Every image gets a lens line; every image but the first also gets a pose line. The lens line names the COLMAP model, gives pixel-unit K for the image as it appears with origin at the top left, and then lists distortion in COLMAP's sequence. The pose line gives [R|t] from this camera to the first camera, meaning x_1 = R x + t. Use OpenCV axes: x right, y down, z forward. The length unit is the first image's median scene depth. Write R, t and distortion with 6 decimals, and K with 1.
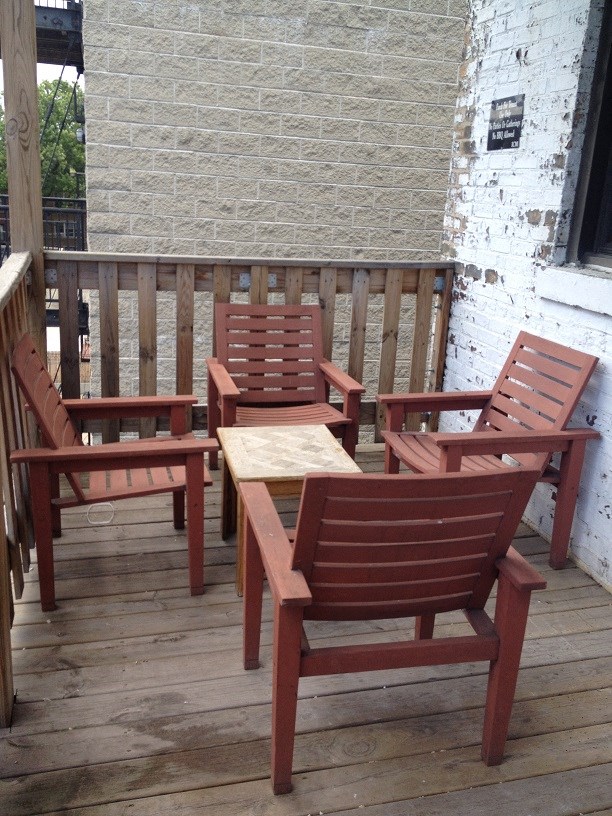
lens RADIAL K [[807.6, 0, 306.0], [0, 807.6, 408.0], [0, 0, 1]] dist [0.111767, -0.159043]
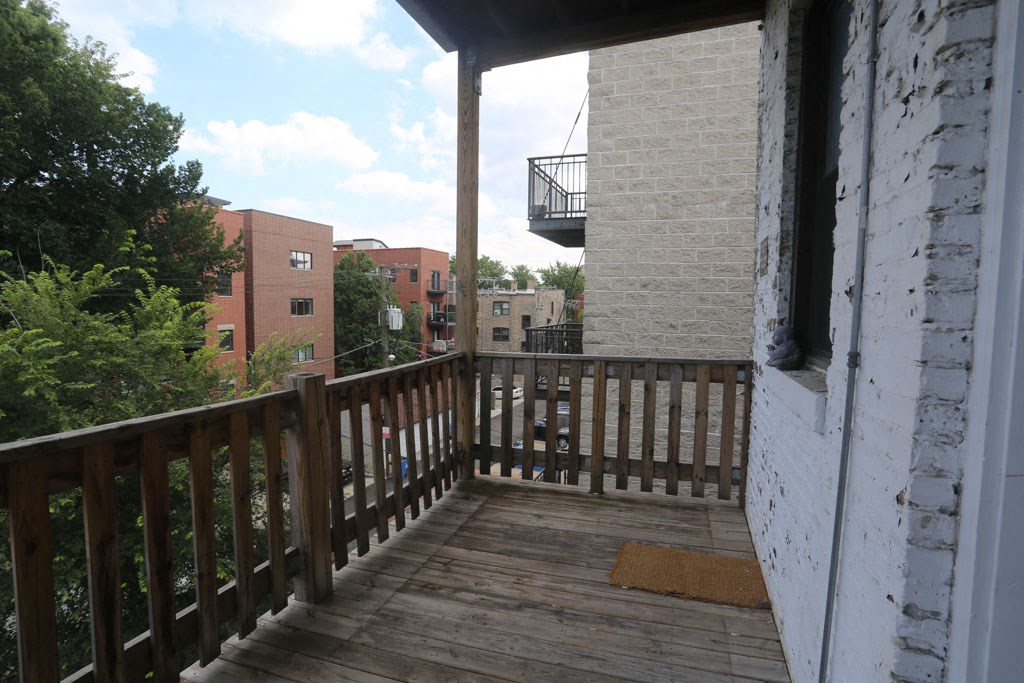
lens RADIAL K [[539.0, 0, 512.0], [0, 539.0, 341.5], [0, 0, 1]] dist [-0.003556, 0.000046]
pose [[0.847798, -0.007872, -0.530261, 0.183702], [-0.108414, 0.976201, -0.187827, -0.003291], [0.519119, 0.216727, 0.826767, 0.050512]]
